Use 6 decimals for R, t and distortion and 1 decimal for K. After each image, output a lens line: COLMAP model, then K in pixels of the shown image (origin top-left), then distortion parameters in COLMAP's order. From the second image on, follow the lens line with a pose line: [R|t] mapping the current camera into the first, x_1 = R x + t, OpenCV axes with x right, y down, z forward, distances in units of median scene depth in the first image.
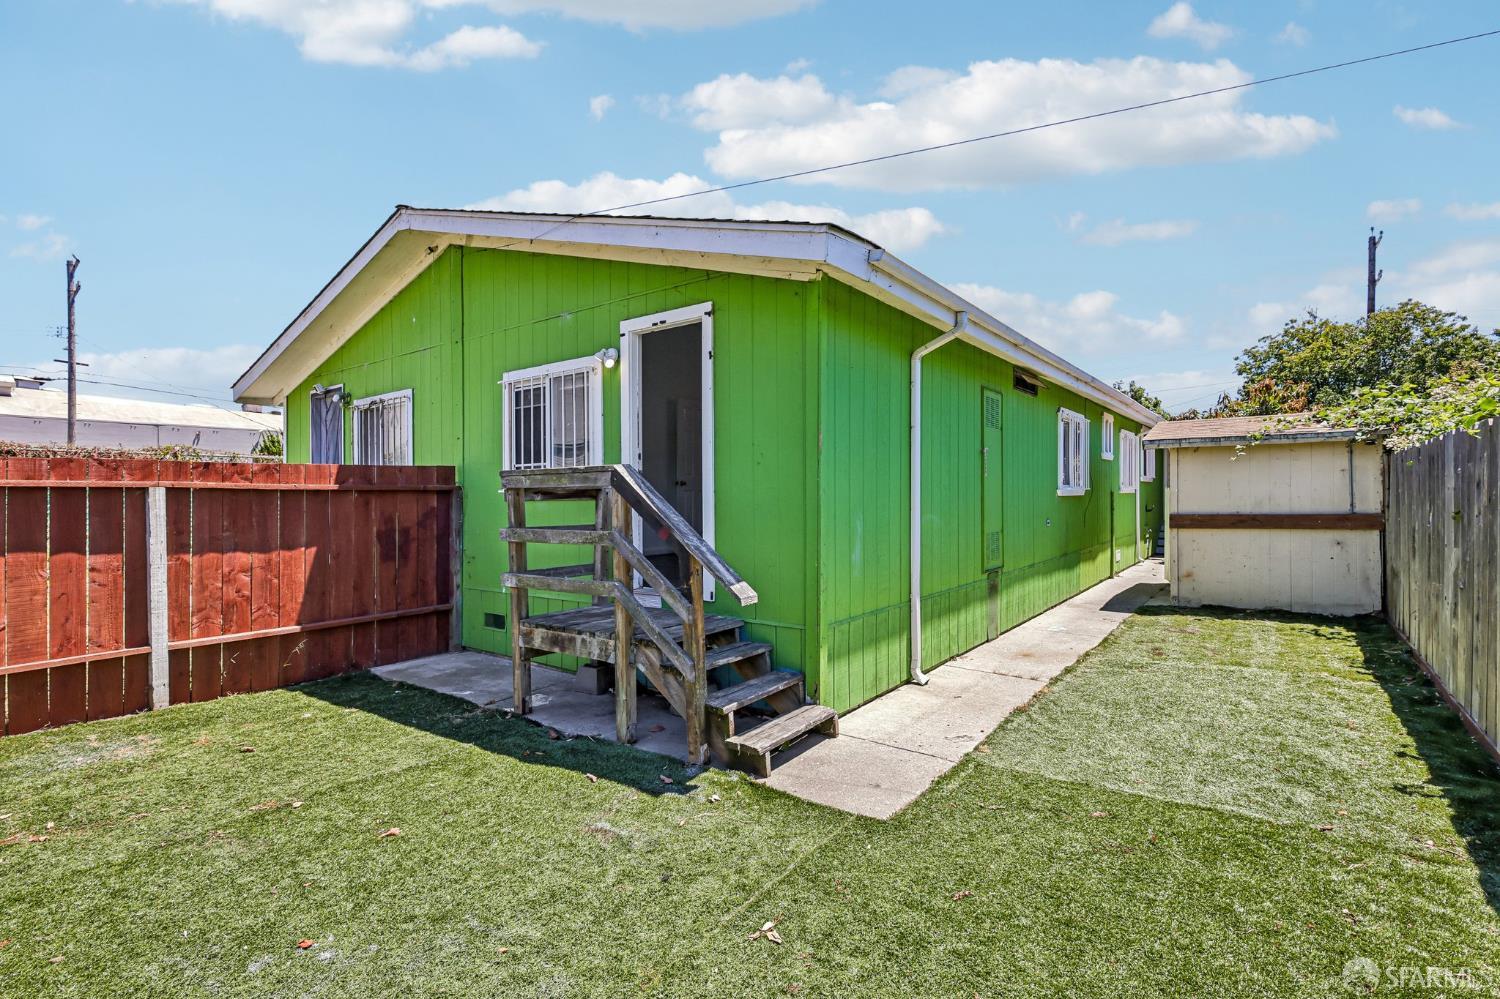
lens RADIAL K [[698.5, 0, 750.7], [0, 698.5, 503.1], [0, 0, 1]] dist [-0.003319, 0.001426]
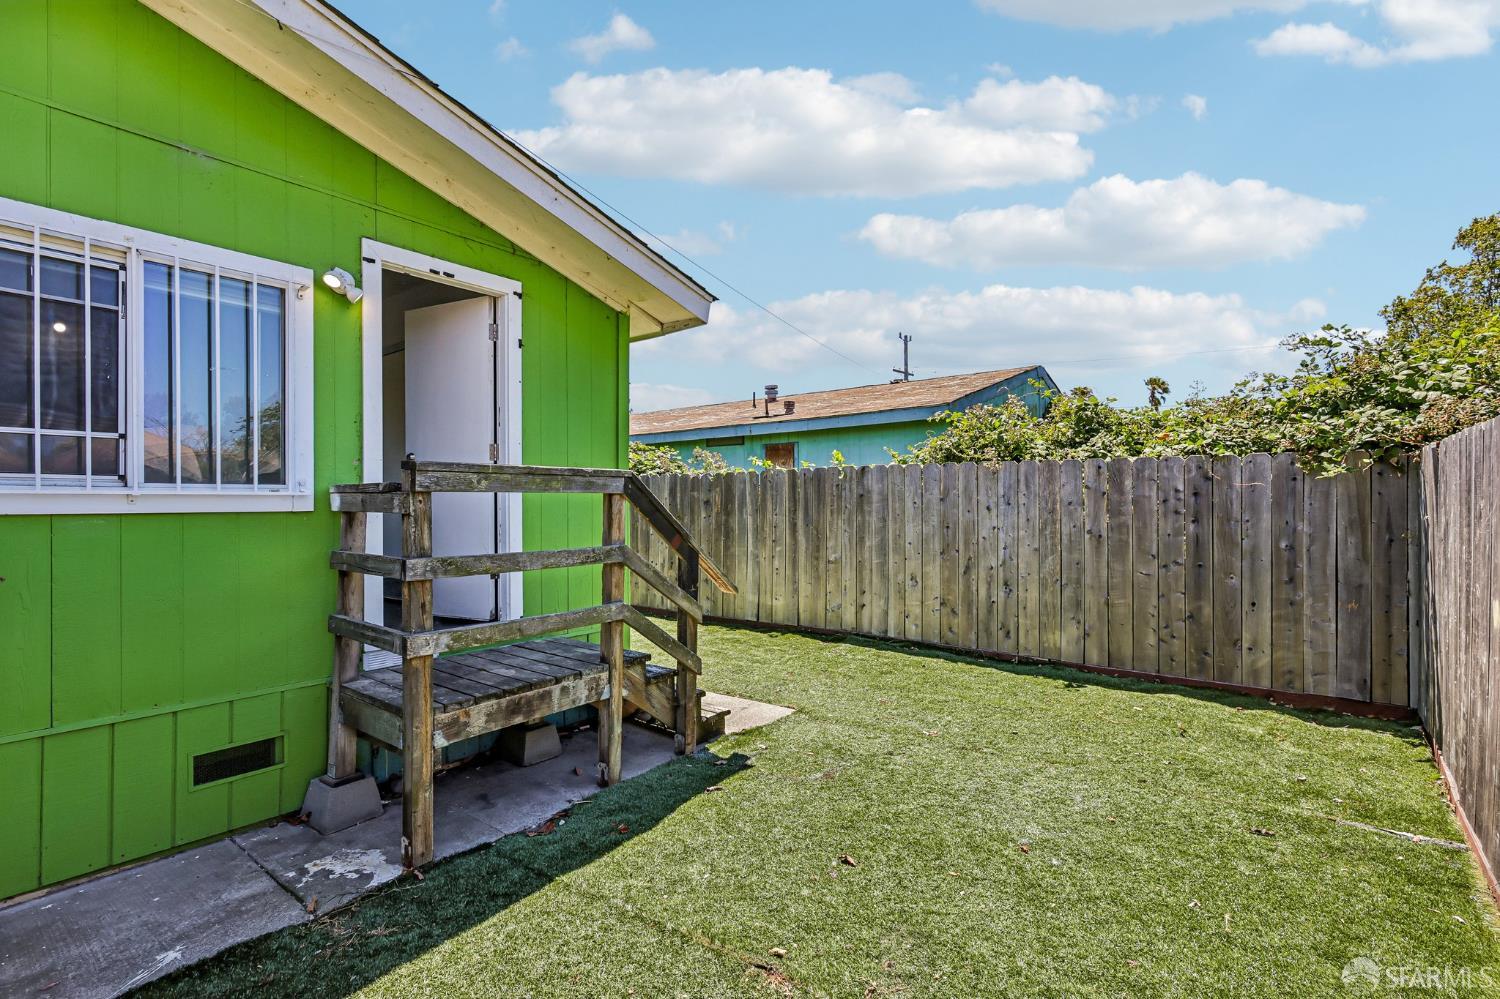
lens RADIAL K [[698.5, 0, 759.1], [0, 698.5, 512.4], [0, 0, 1]] dist [-0.003319, 0.001426]
pose [[0.021155, -0.004076, 0.999768, -1.715454], [0.011276, 0.999929, 0.003838, -0.003784], [-0.999713, 0.011192, 0.021199, 1.280981]]
